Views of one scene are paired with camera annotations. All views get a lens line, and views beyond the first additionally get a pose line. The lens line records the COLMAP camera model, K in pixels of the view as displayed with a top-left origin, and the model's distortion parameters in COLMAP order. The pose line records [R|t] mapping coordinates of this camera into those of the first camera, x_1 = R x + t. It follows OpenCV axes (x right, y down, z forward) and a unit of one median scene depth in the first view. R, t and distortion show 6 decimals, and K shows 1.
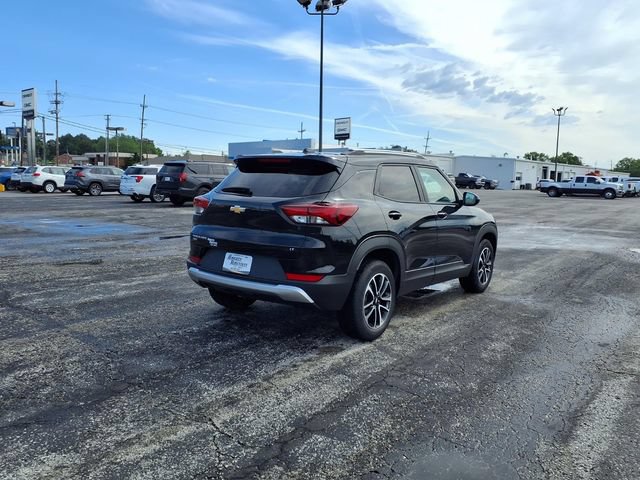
lens RADIAL K [[509.0, 0, 323.6], [0, 509.0, 241.6], [0, 0, 1]] dist [0.056986, -0.085106]
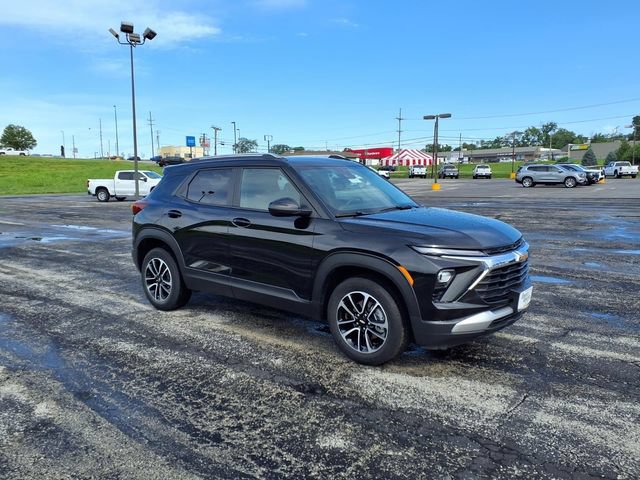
lens RADIAL K [[508.0, 0, 318.3], [0, 508.0, 248.0], [0, 0, 1]] dist [0.055755, -0.077769]
pose [[-0.046171, 0.118385, -0.991894, 1.334145], [-0.102912, 0.987106, 0.122604, -0.157569], [0.993618, 0.107738, -0.033392, 1.422416]]
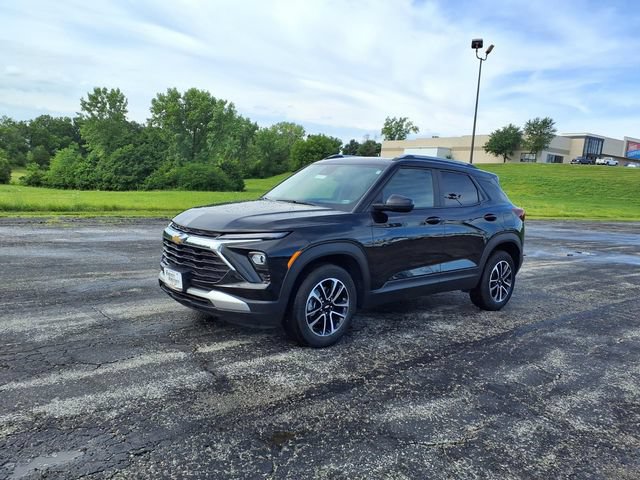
lens RADIAL K [[507.2, 0, 317.8], [0, 507.2, 262.5], [0, 0, 1]] dist [0.052507, -0.075363]
pose [[-0.971588, -0.125071, 0.200932, -0.017741], [-0.067061, 0.959653, 0.273075, -0.302609], [-0.226979, 0.251842, -0.940774, 2.584039]]
